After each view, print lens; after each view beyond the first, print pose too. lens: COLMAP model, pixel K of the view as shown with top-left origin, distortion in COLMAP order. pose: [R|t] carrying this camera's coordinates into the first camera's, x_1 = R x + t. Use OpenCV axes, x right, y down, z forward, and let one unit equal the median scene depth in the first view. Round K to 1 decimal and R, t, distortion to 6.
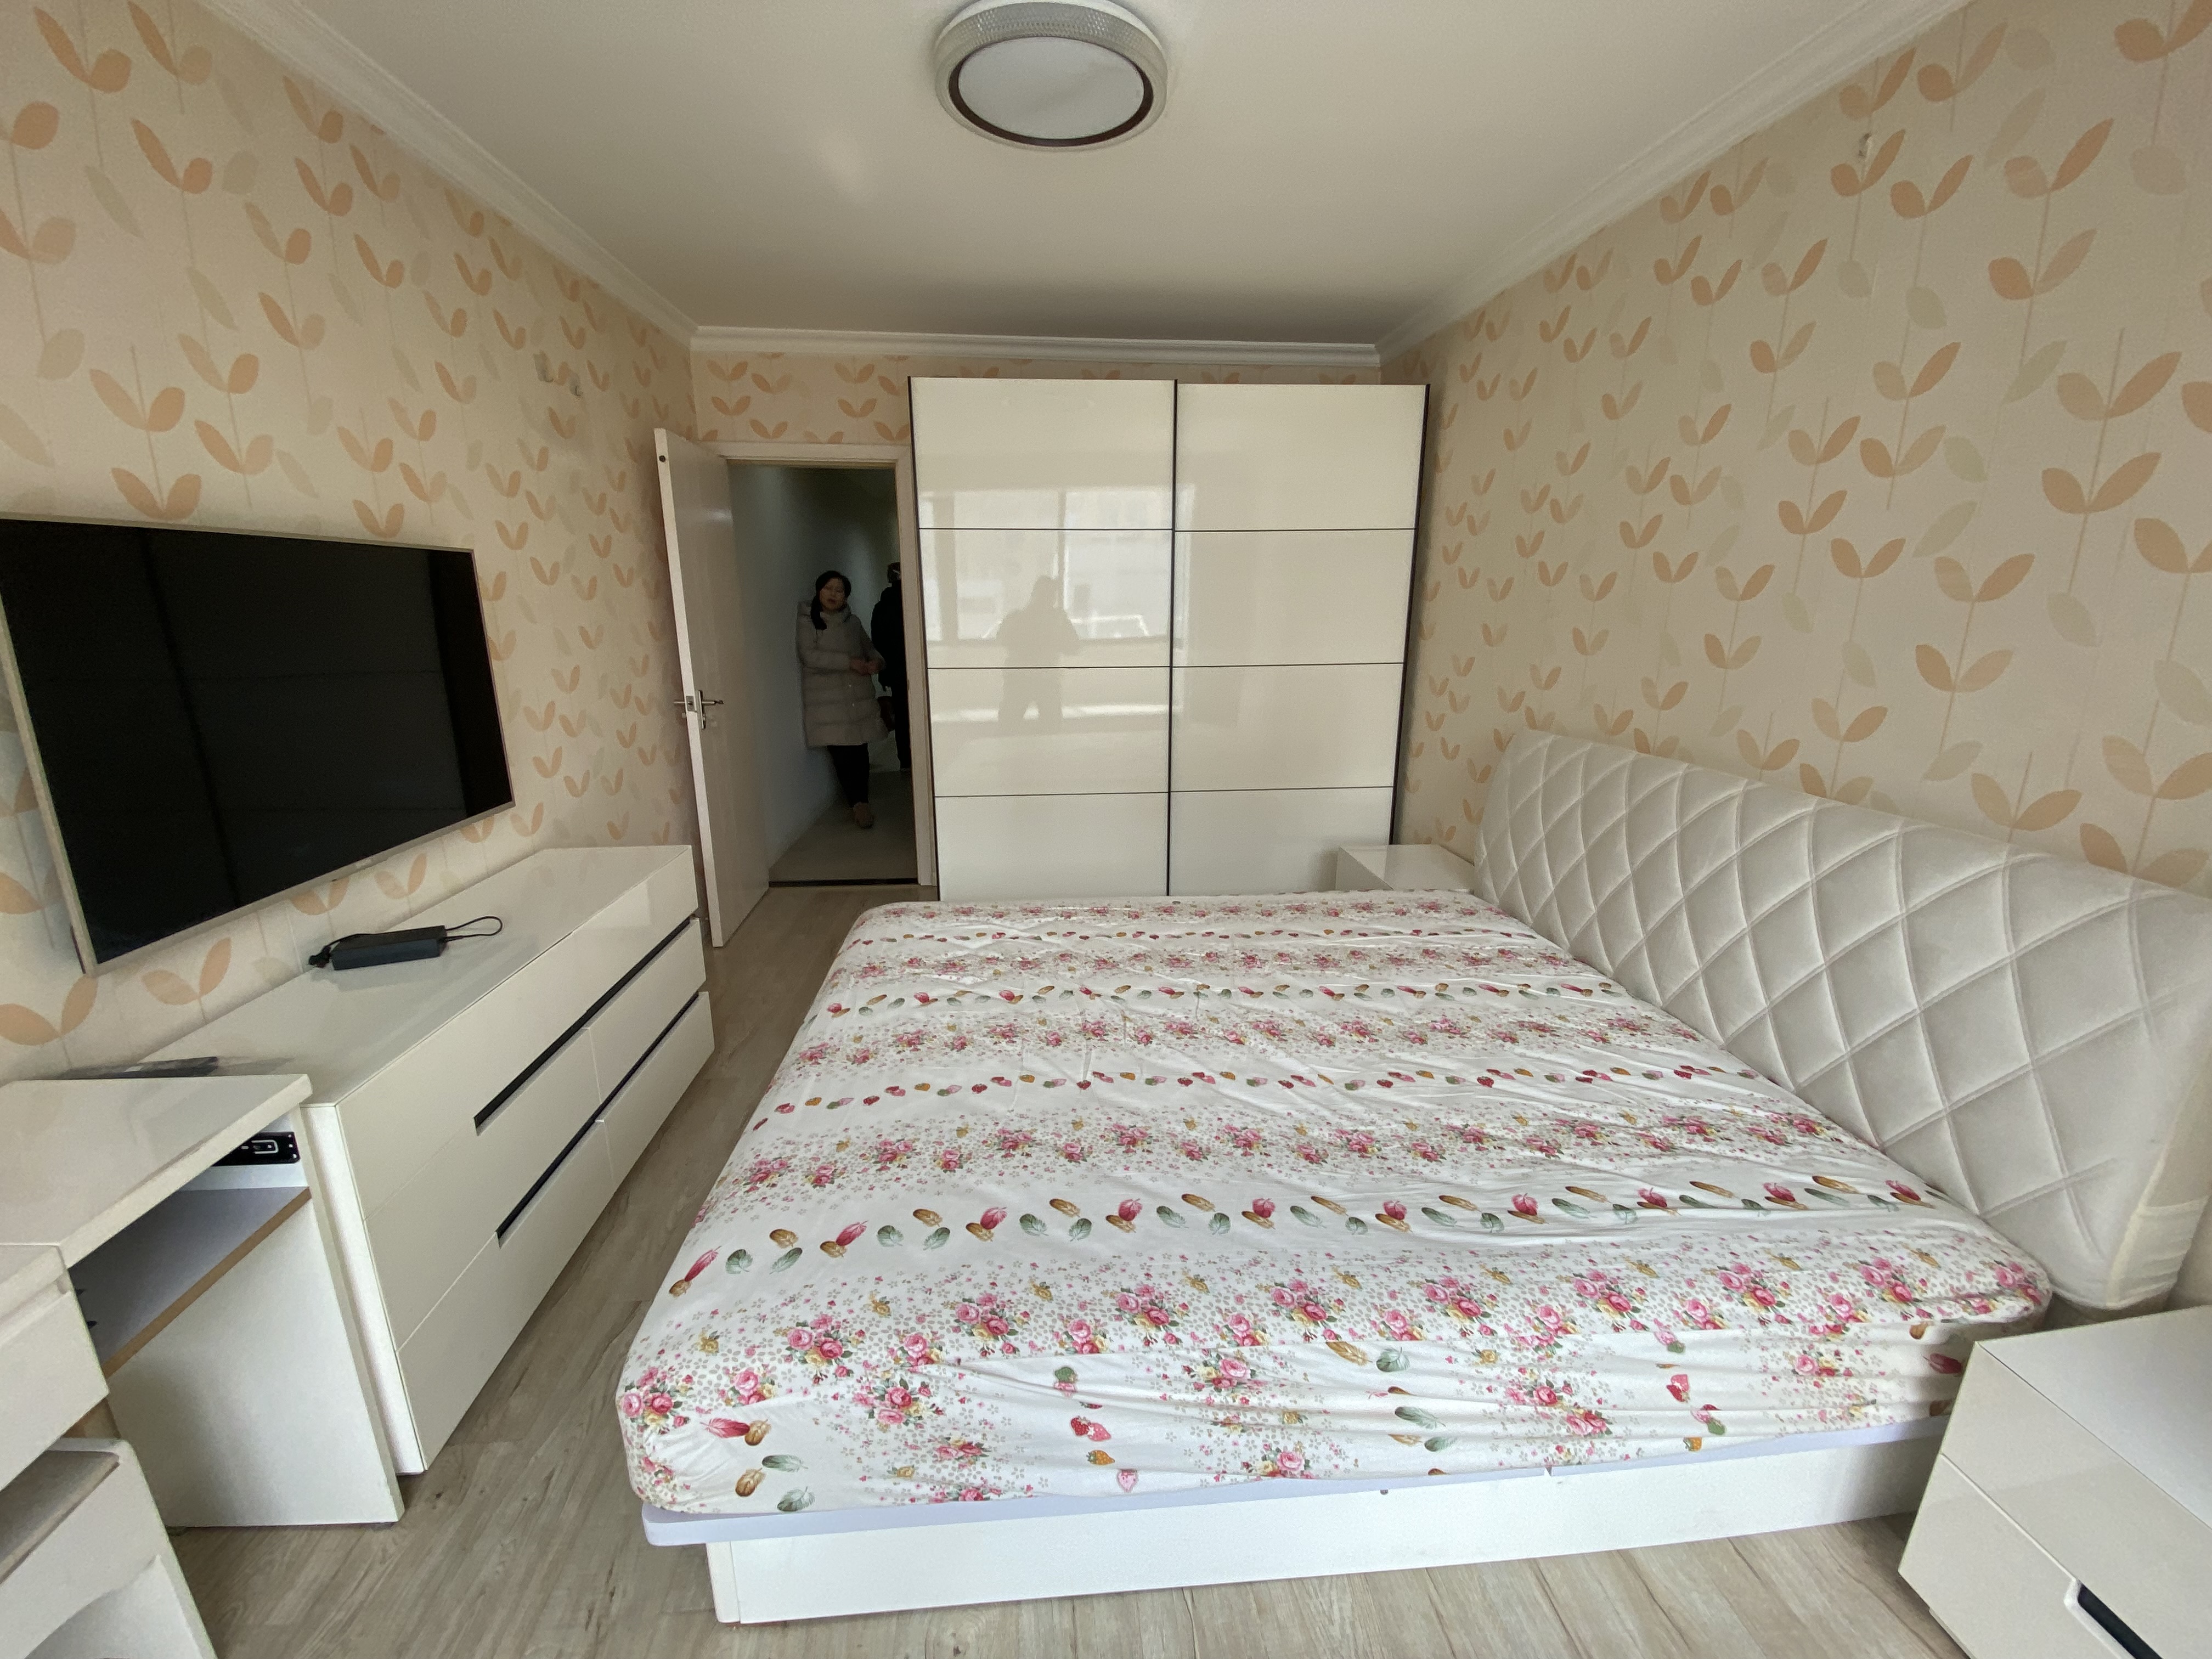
lens RADIAL K [[882.1, 0, 1106.0], [0, 882.1, 829.5], [0, 0, 1]] dist [0.000513, -0.000018]
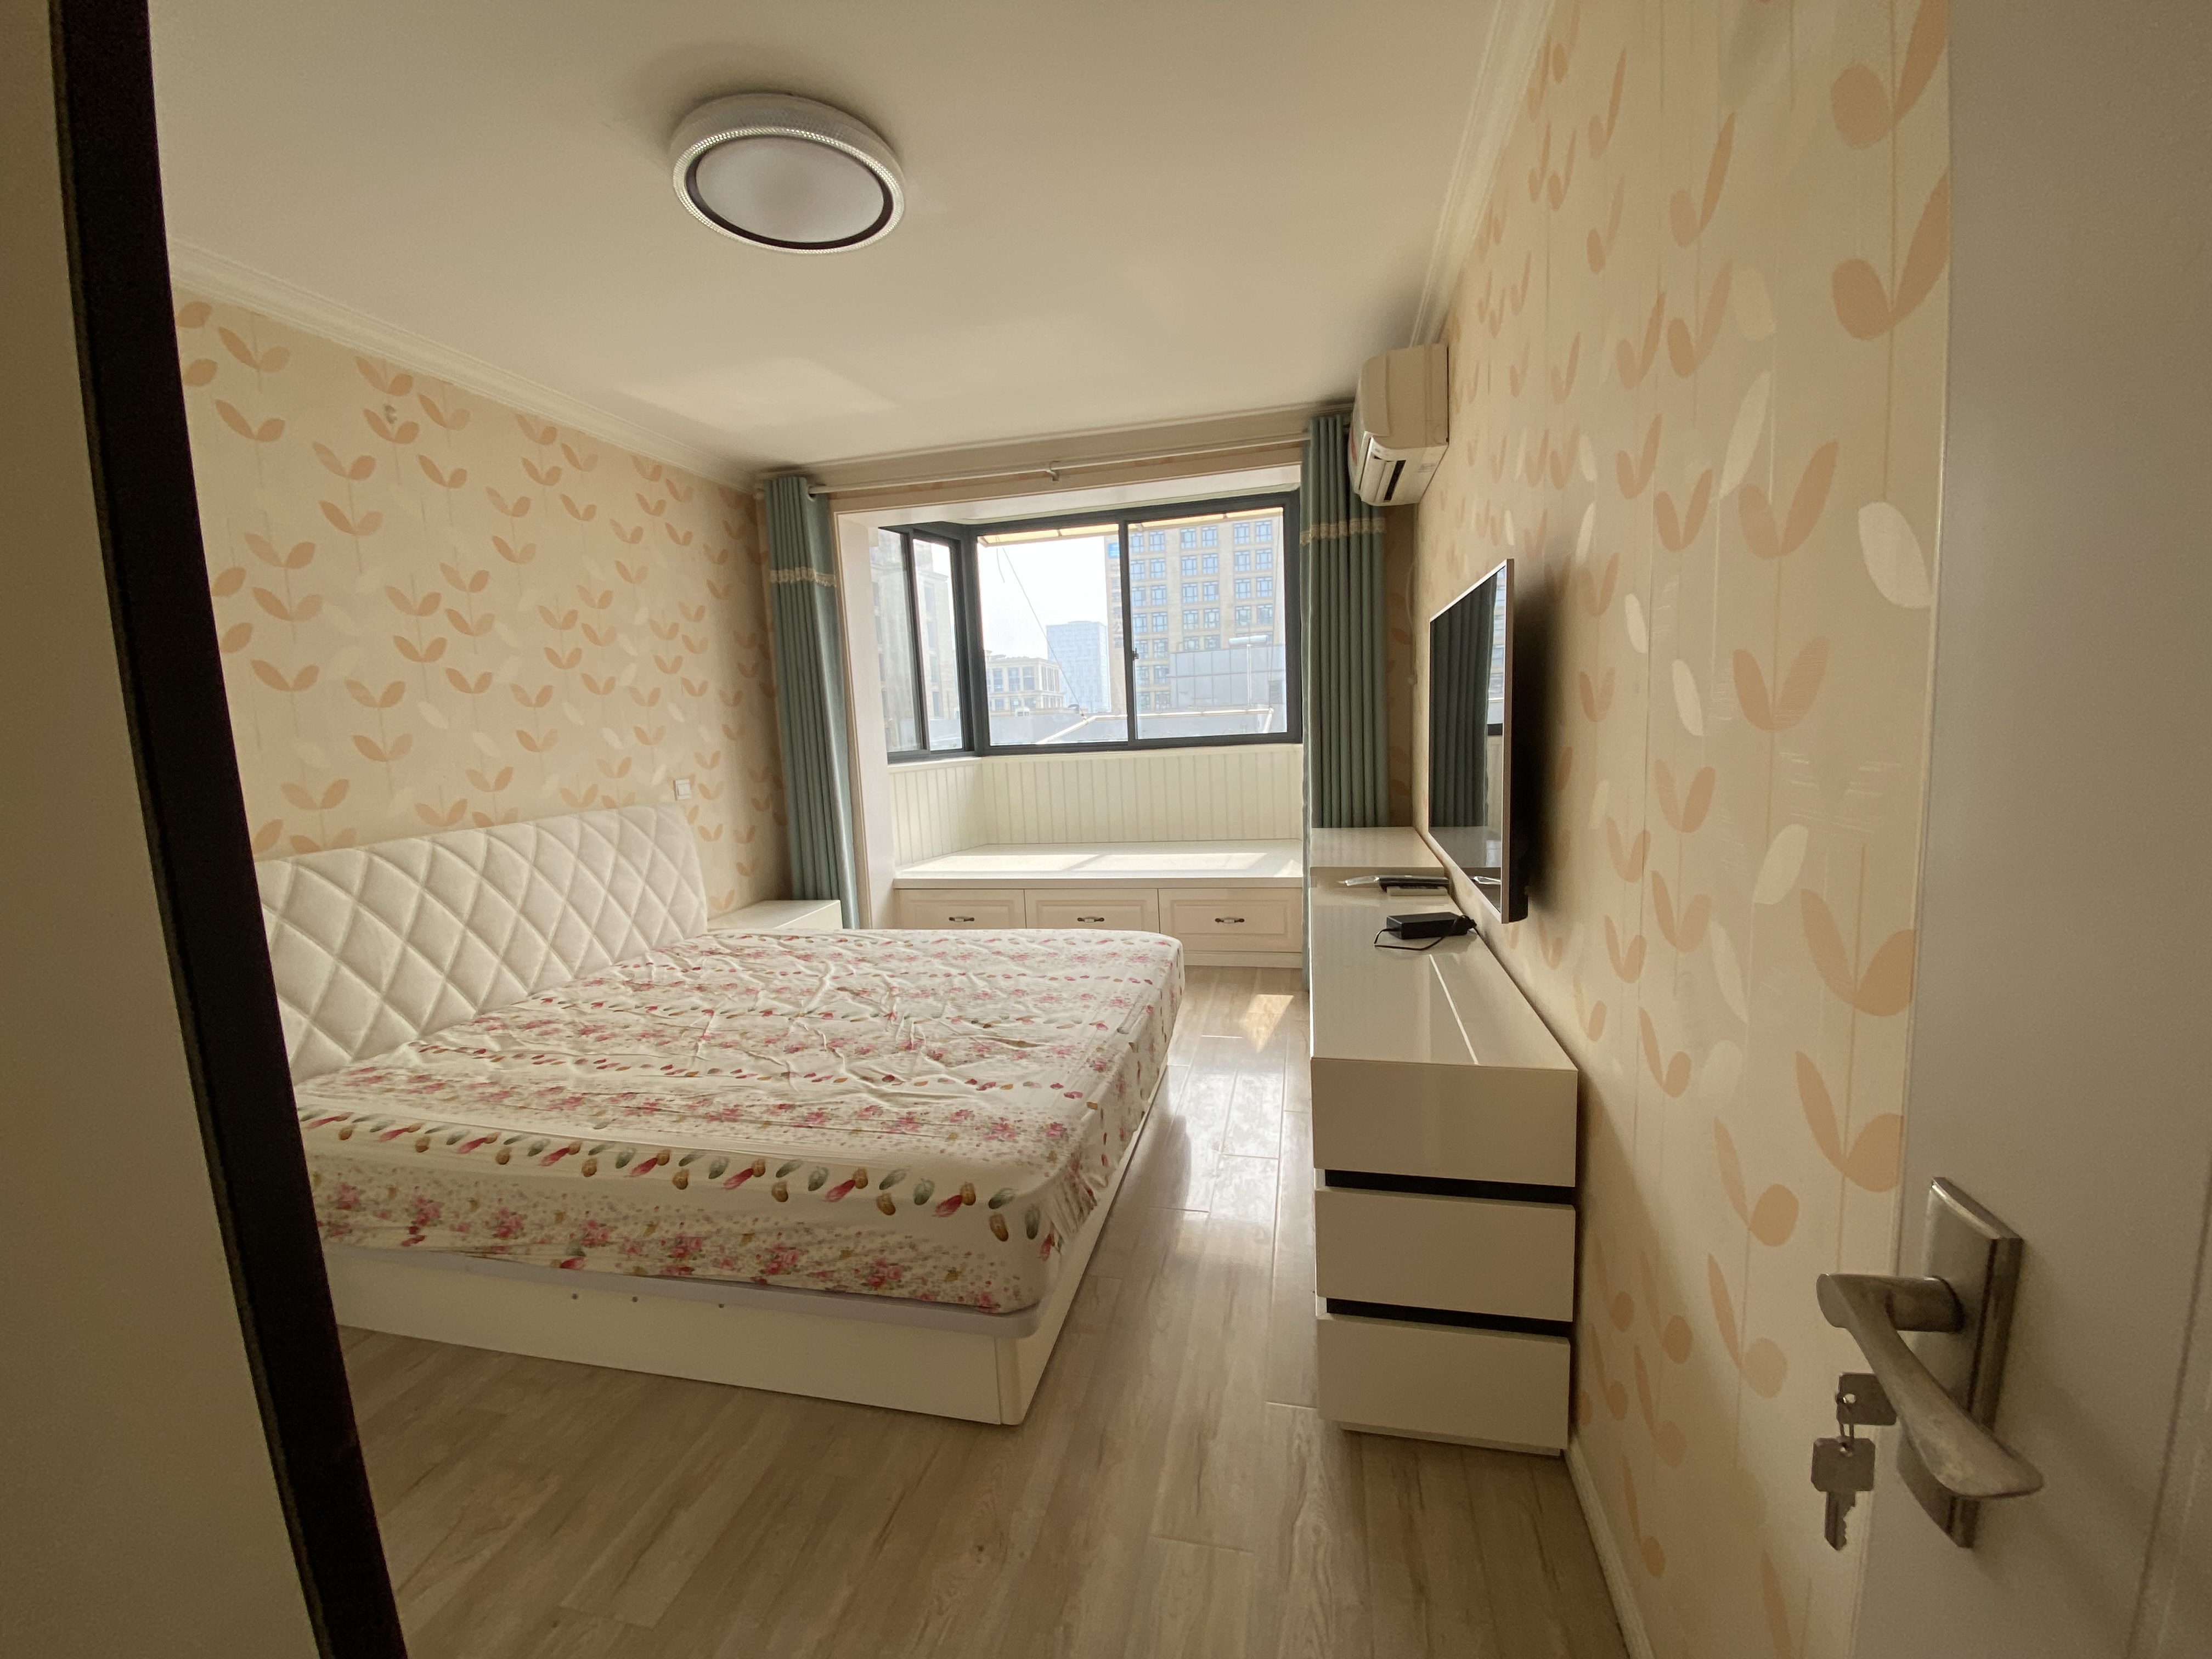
lens RADIAL K [[882.1, 0, 1106.0], [0, 882.1, 829.5], [0, 0, 1]] dist [0.000513, -0.000018]
pose [[-0.950603, -0.000803, 0.310408, -0.638426], [0.114660, 0.928366, 0.353538, -0.412066], [-0.288456, 0.371665, -0.882416, 1.834734]]
